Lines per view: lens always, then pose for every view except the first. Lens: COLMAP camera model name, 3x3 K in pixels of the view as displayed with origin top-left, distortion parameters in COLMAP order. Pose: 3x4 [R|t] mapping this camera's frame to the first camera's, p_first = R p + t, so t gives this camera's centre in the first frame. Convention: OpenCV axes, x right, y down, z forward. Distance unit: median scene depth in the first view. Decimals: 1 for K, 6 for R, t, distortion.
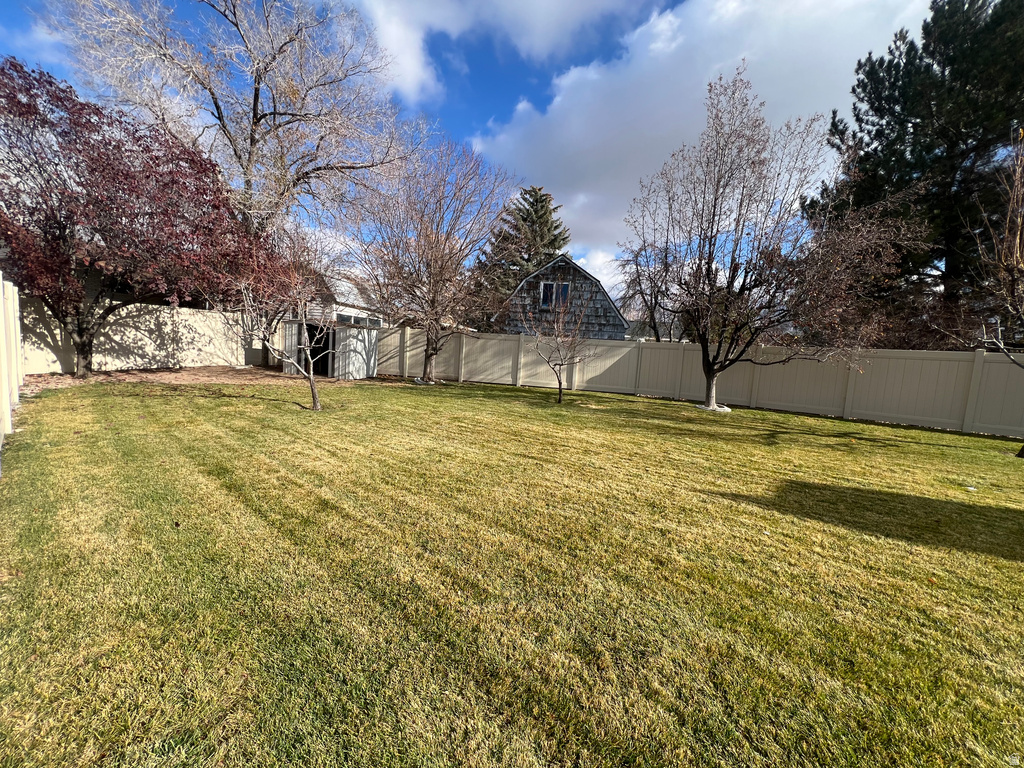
lens RADIAL K [[412.4, 0, 512.7], [0, 412.4, 379.3], [0, 0, 1]] dist [-0.002850, -0.000165]
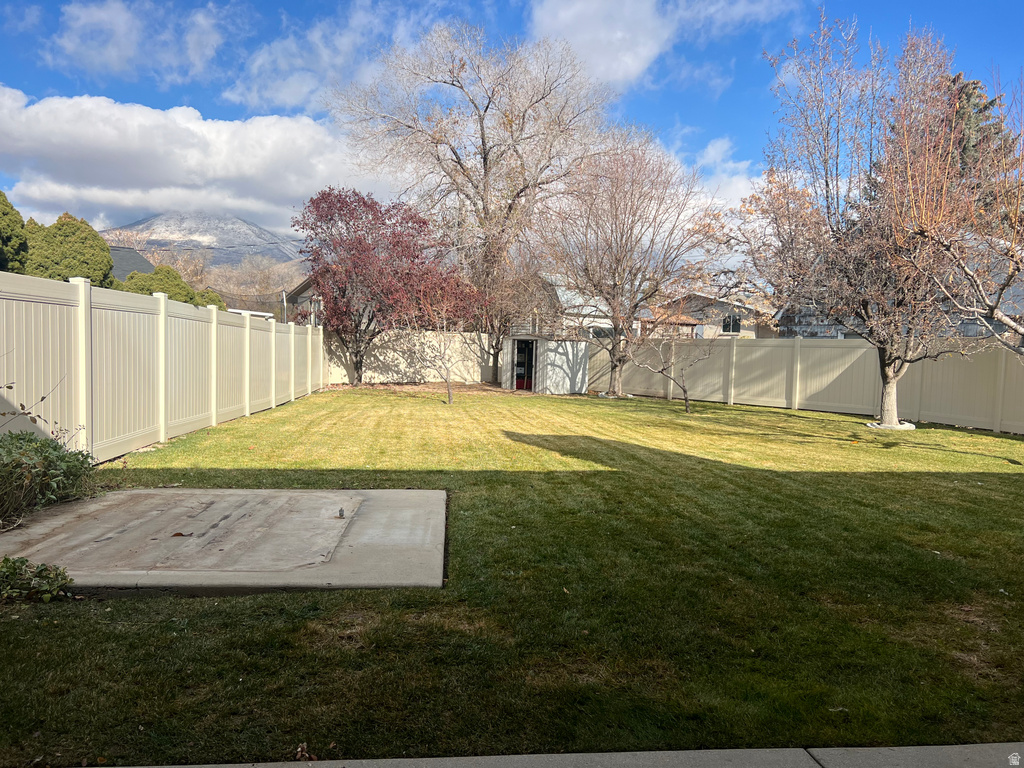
lens RADIAL K [[774.3, 0, 511.7], [0, 774.3, 386.6], [0, 0, 1]] dist [0.015461, 0.003281]
pose [[0.725535, -0.011621, -0.688087, 0.901598], [-0.034427, 0.997993, -0.053155, 0.093416], [0.687323, 0.062254, 0.723679, -0.422091]]
